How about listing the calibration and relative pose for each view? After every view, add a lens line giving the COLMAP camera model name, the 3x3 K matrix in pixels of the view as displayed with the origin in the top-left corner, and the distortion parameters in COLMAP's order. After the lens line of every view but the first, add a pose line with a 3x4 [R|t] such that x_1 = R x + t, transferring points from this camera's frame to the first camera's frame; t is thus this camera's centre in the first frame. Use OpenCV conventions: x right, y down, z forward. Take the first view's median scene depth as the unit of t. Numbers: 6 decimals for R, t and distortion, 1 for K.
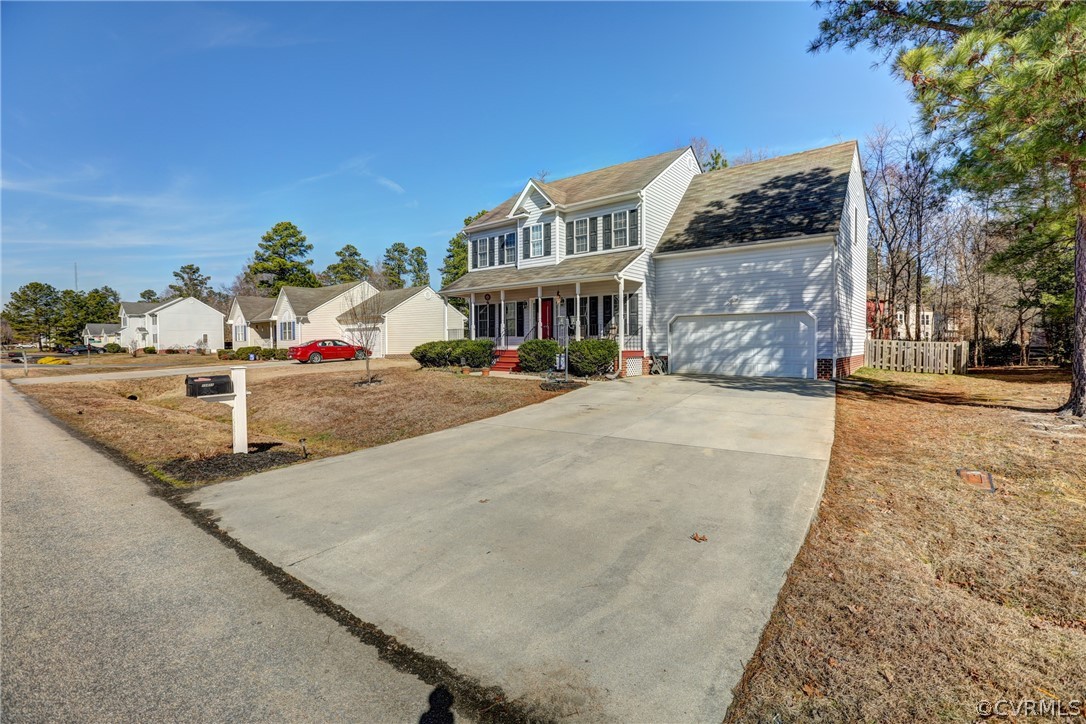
lens RADIAL K [[495.6, 0, 548.8], [0, 495.6, 359.6], [0, 0, 1]] dist [-0.049429, 0.016326]
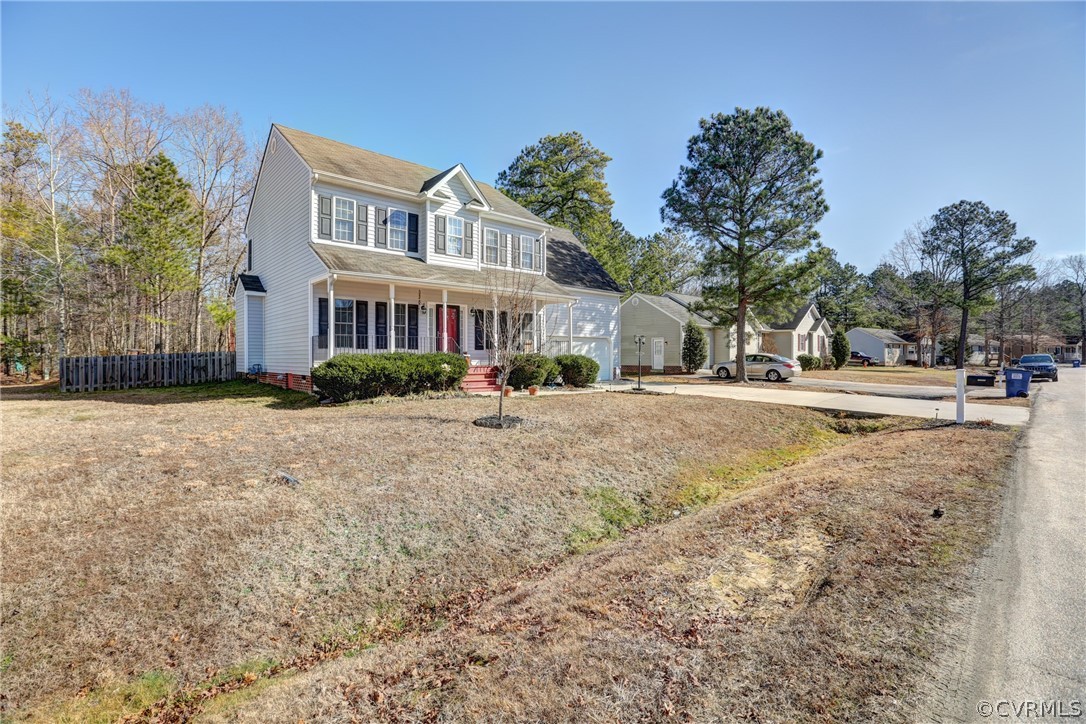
lens RADIAL K [[495.6, 0, 554.6], [0, 495.6, 359.9], [0, 0, 1]] dist [-0.049429, 0.016326]
pose [[0.101742, -0.014073, 0.994711, -0.837879], [0.038808, 0.999195, 0.010167, -0.030622], [-0.994054, 0.037568, 0.102206, 0.739277]]
